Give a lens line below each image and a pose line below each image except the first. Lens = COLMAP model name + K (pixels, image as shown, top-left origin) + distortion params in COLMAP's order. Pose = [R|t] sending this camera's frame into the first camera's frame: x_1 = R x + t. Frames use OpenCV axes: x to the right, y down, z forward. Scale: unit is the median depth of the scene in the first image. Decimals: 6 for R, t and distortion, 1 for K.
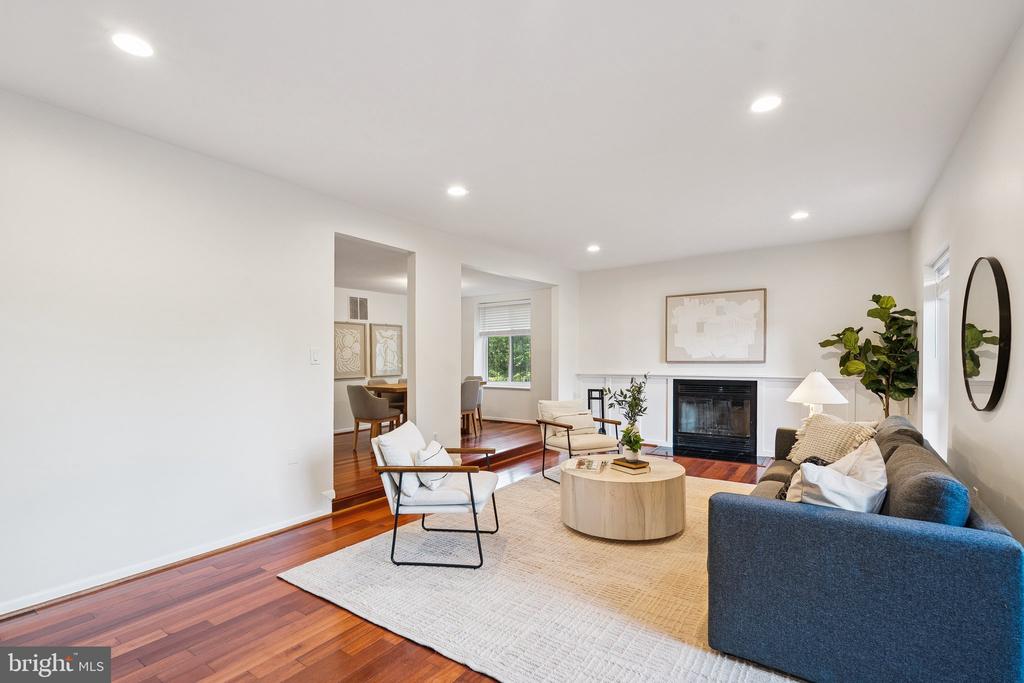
lens RADIAL K [[474.4, 0, 511.8], [0, 474.4, 363.2], [0, 0, 1]] dist [-0.001252, 0.000072]
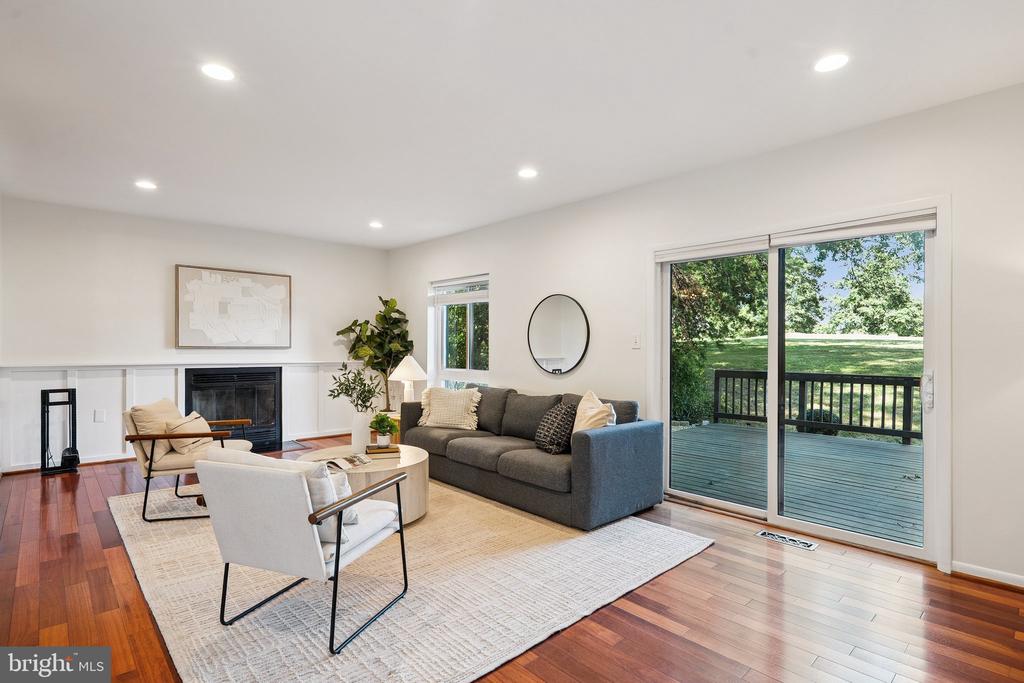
lens RADIAL K [[509.1, 0, 511.6], [0, 509.1, 348.4], [0, 0, 1]] dist [-0.001764, -0.000170]
pose [[0.213835, 0.003580, 0.976863, -0.531319], [-0.000345, 0.999993, -0.003589, 0.002769], [-0.976870, 0.000431, 0.213835, 0.368472]]
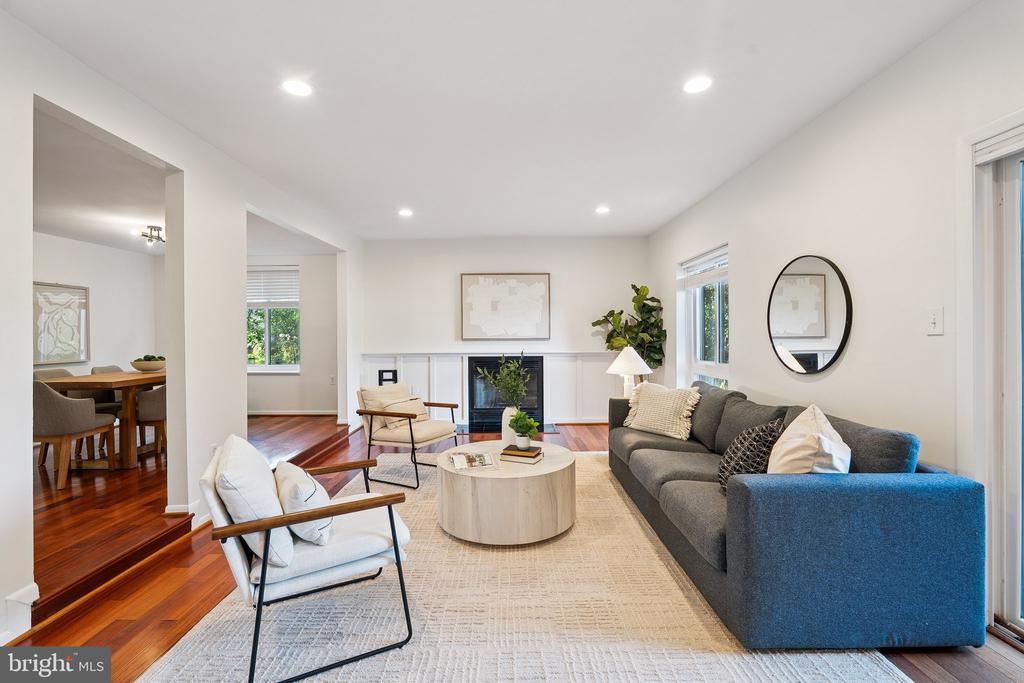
lens RADIAL K [[448.6, 0, 512.0], [0, 448.6, 341.5], [0, 0, 1]] dist [-0.002100, -0.000131]
pose [[0.815818, -0.006700, 0.578270, -0.183868], [0.007937, 0.999968, 0.000388, 0.002490], [-0.578255, 0.004273, 0.815845, 0.231333]]
